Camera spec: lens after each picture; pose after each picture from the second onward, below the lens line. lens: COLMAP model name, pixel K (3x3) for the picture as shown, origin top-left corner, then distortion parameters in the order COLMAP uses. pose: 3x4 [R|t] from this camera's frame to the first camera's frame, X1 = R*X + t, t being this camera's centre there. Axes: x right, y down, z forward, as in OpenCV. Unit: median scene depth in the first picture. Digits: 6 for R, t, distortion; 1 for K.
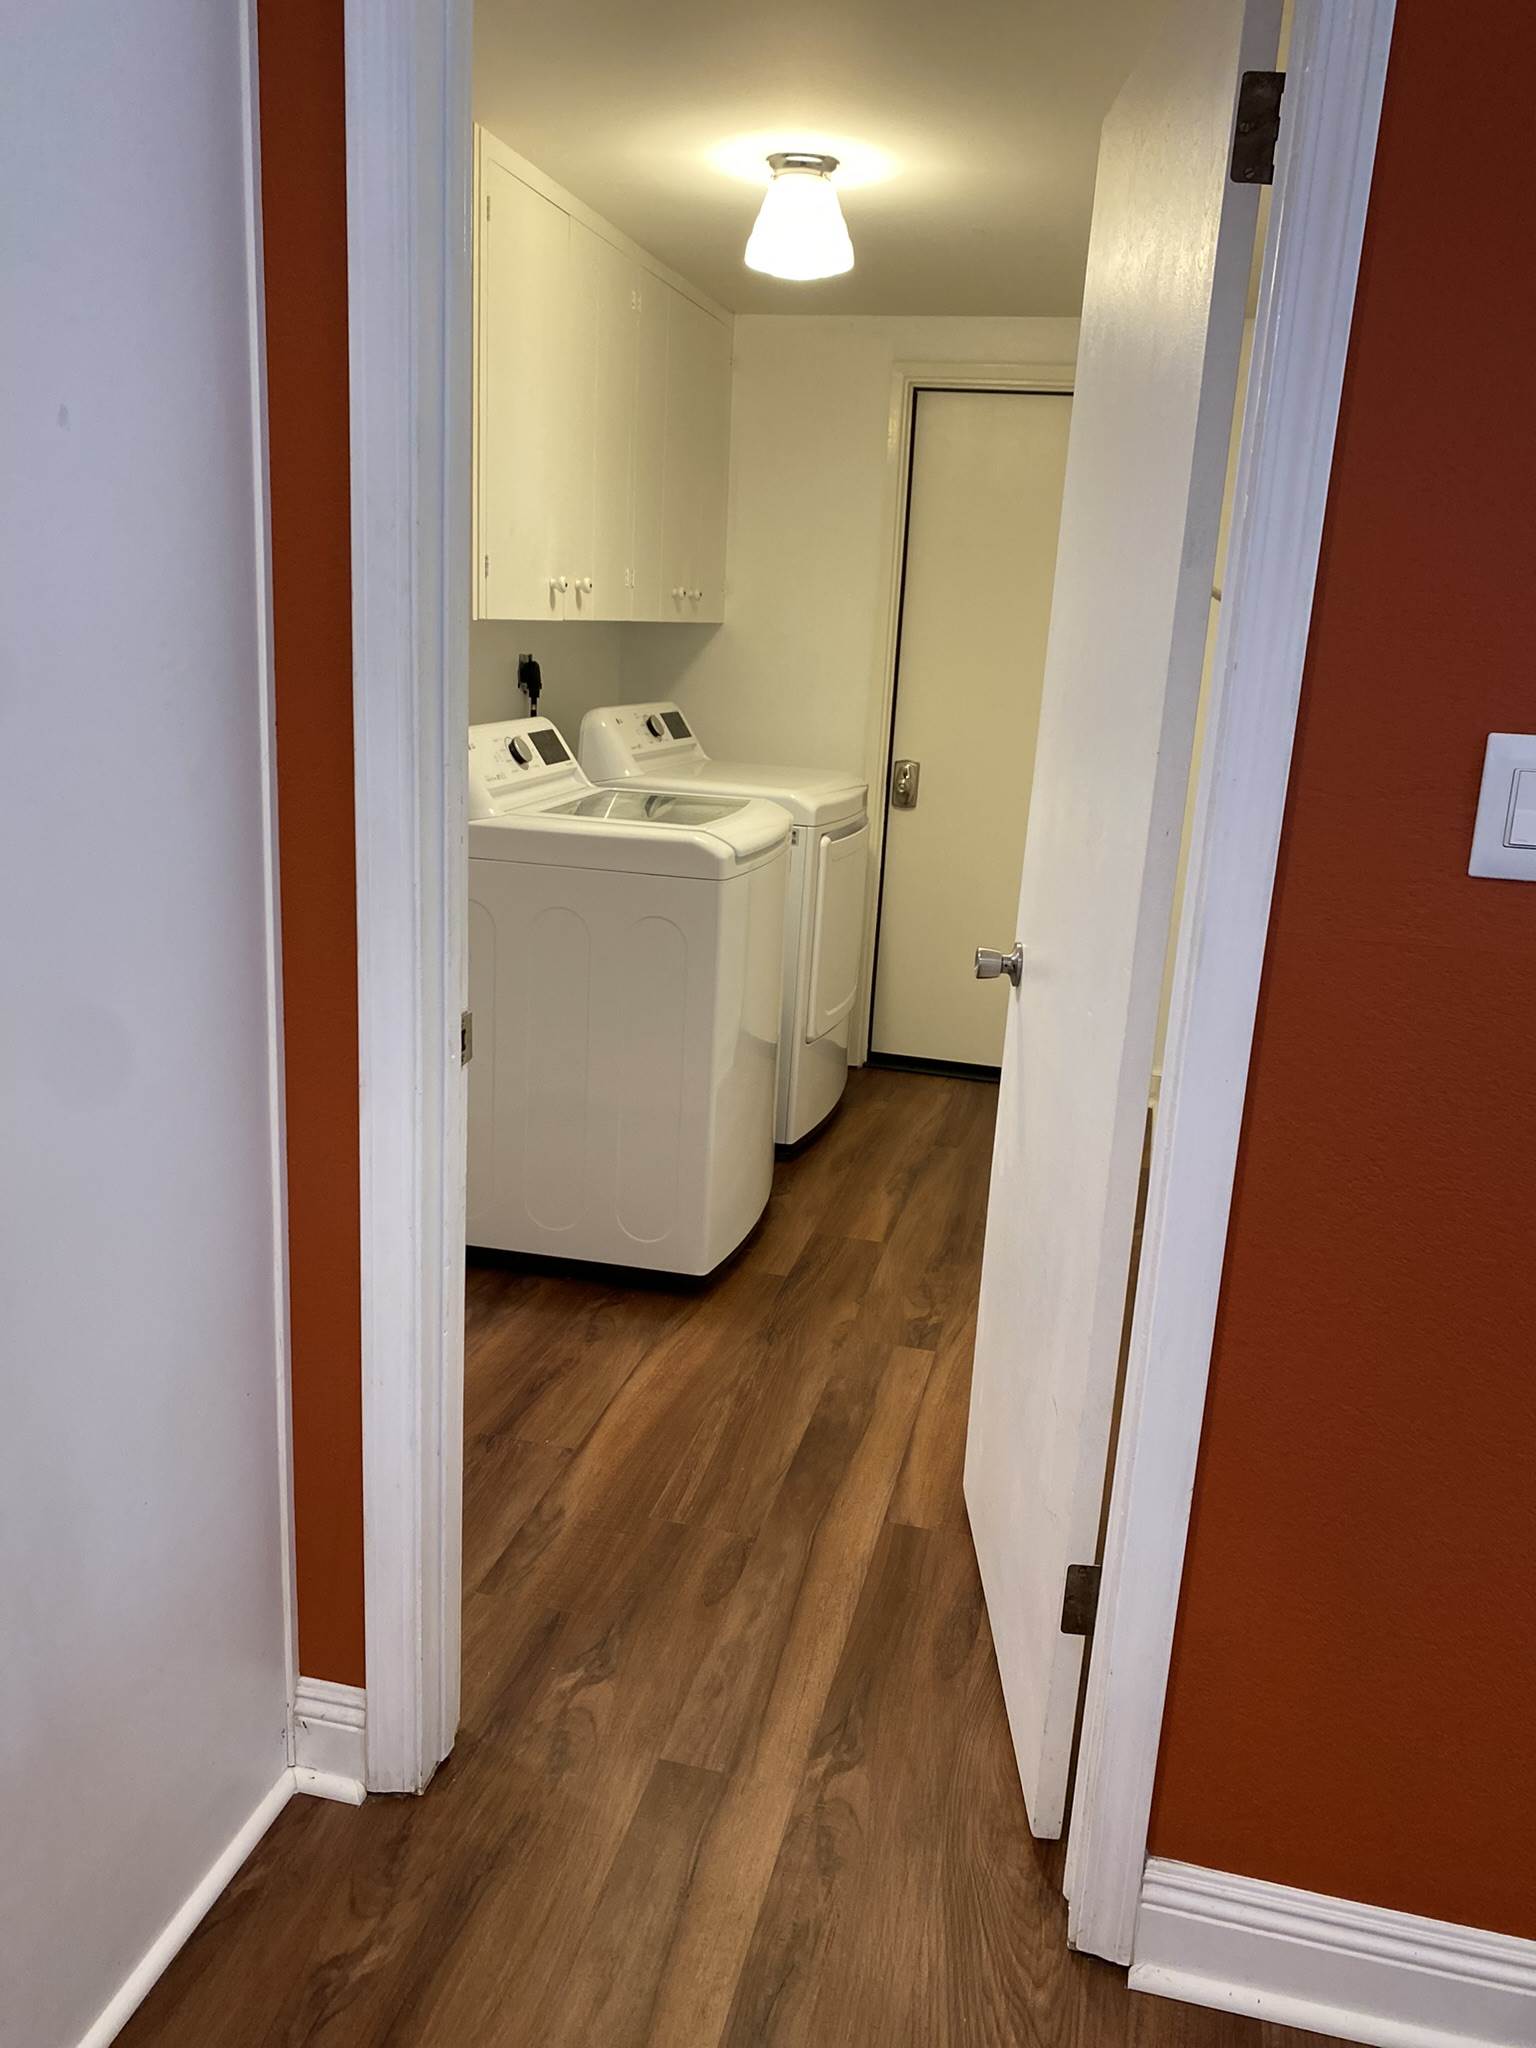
lens RADIAL K [[1542.3, 0, 770.7], [0, 1542.3, 1021.2], [0, 0, 1]] dist [0.031118, -0.040108]
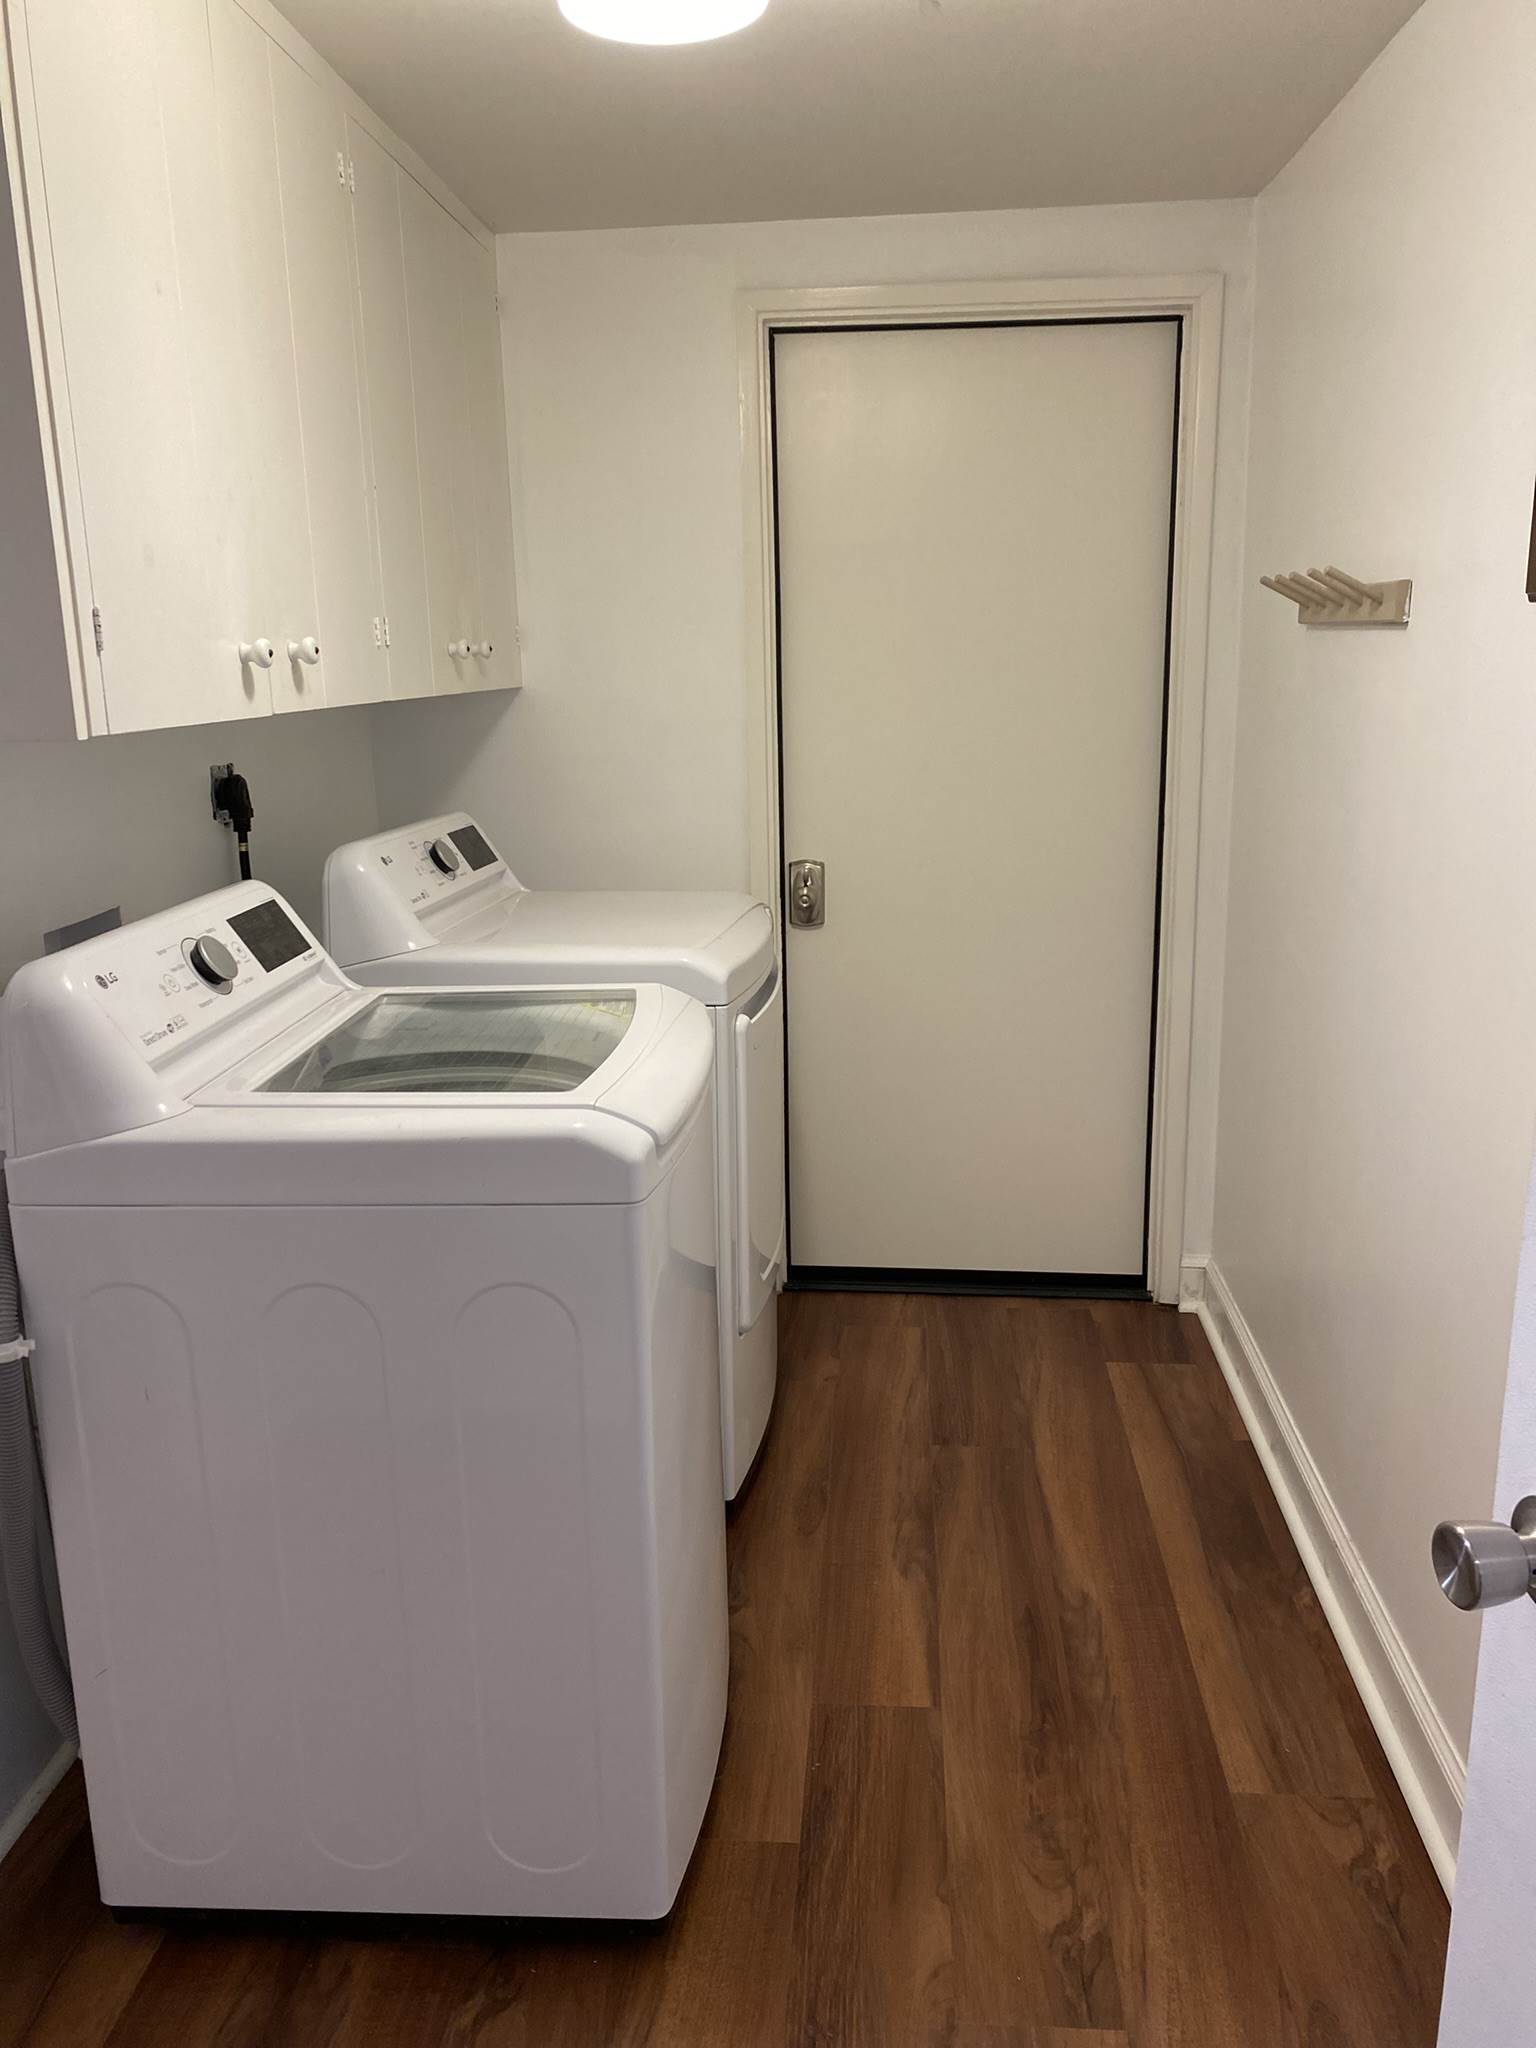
lens RADIAL K [[1542.3, 0, 759.8], [0, 1542.3, 1009.1], [0, 0, 1]] dist [0.031118, -0.040108]
pose [[0.985259, -0.104301, 0.135595, -0.043004], [0.107899, 0.993972, -0.019438, -0.112193], [-0.132750, 0.033782, 0.990574, 0.385675]]
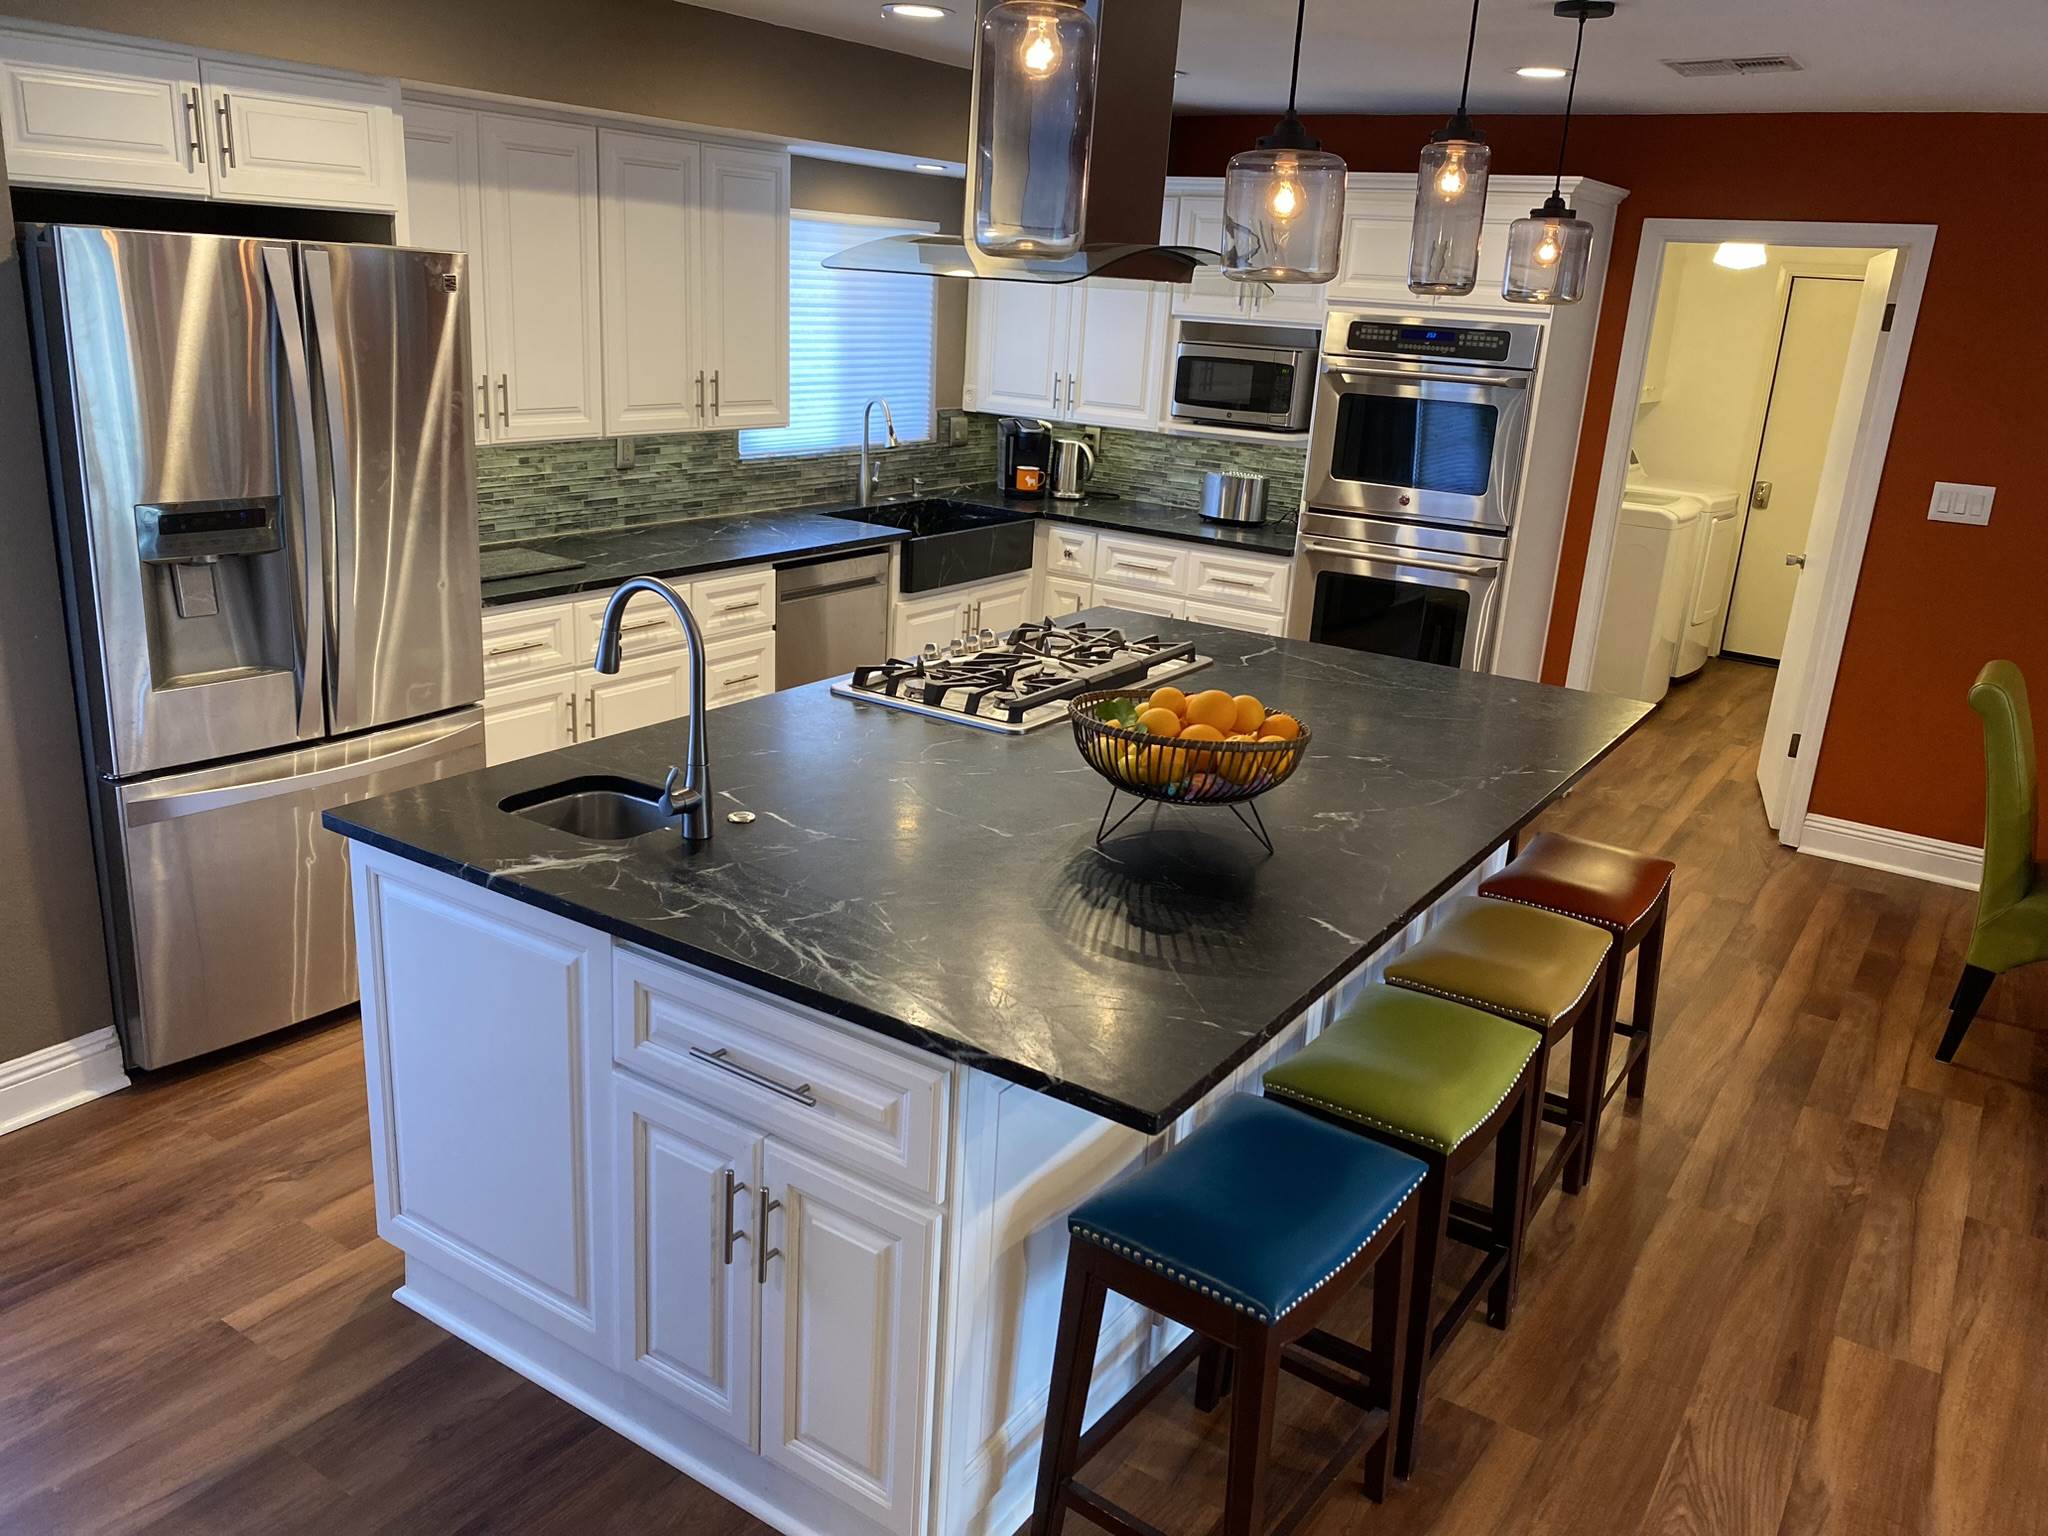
lens RADIAL K [[1542.3, 0, 1042.6], [0, 1542.3, 769.3], [0, 0, 1]] dist [0.031118, -0.040108]
pose [[0.941901, 0.103787, -0.319453, -0.110142], [-0.095132, 0.994552, 0.042625, 0.199455], [0.322136, -0.009759, 0.946643, -1.170328]]
